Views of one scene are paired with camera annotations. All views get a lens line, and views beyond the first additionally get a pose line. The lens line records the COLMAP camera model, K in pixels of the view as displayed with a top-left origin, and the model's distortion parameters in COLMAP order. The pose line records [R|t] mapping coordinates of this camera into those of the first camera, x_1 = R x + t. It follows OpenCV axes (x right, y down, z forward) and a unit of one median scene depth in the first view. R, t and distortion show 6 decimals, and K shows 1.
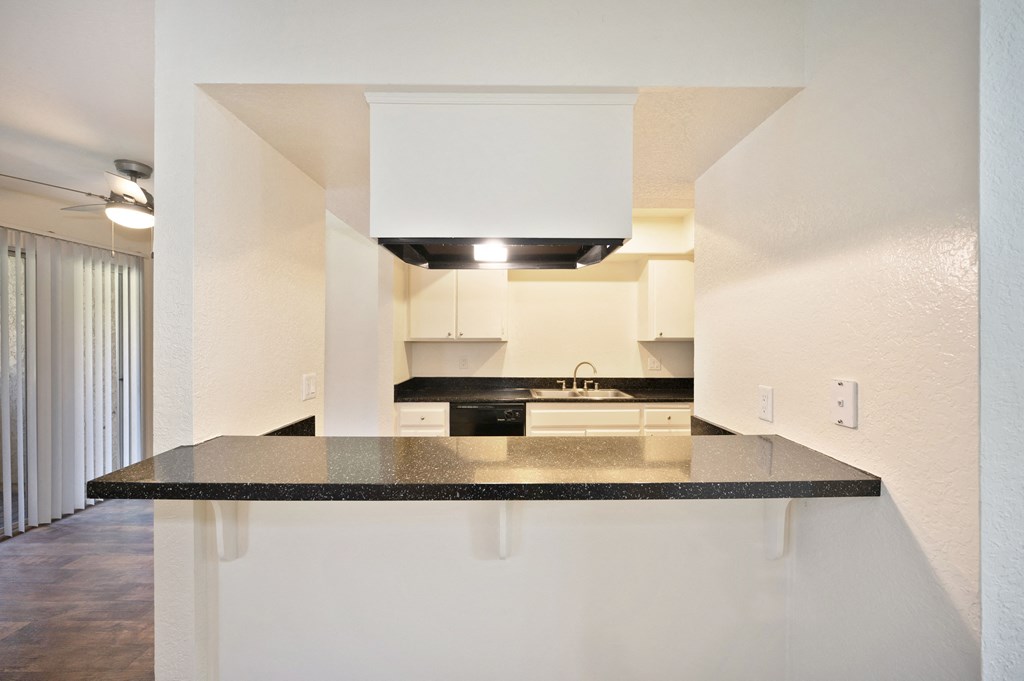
lens RADIAL K [[399.4, 0, 513.8], [0, 399.4, 392.4], [0, 0, 1]] dist [-0.001210, -0.000142]
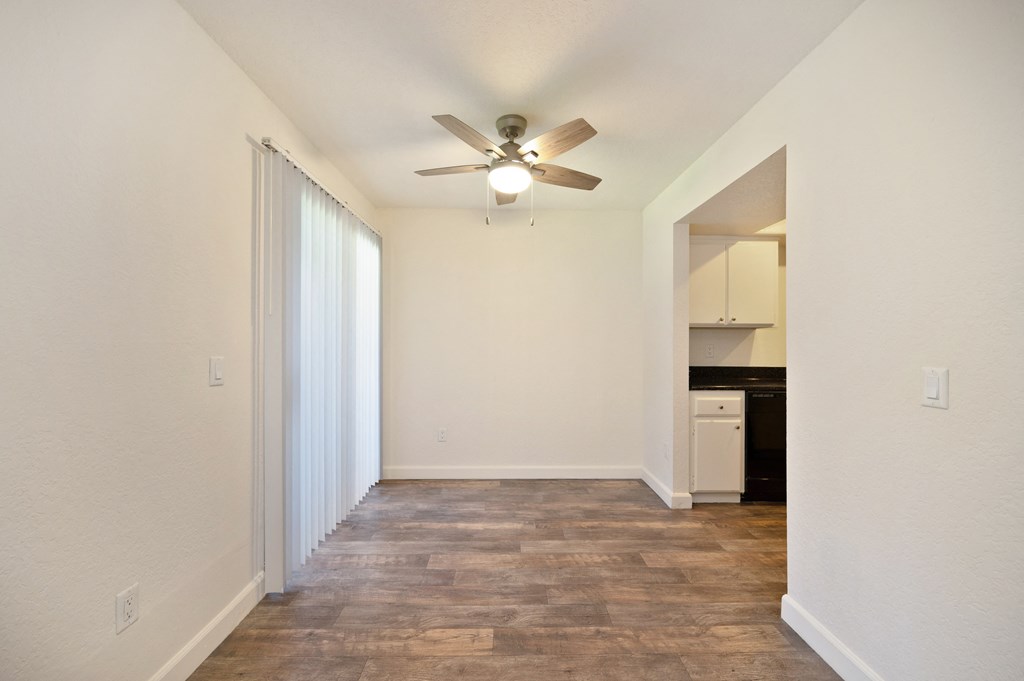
lens RADIAL K [[405.5, 0, 515.9], [0, 405.5, 385.1], [0, 0, 1]] dist [-0.000181, -0.000218]
pose [[0.999974, 0.003495, 0.006382, -0.709394], [-0.003336, 0.999686, -0.024834, 0.037627], [-0.006467, 0.024812, 0.999671, 0.056313]]
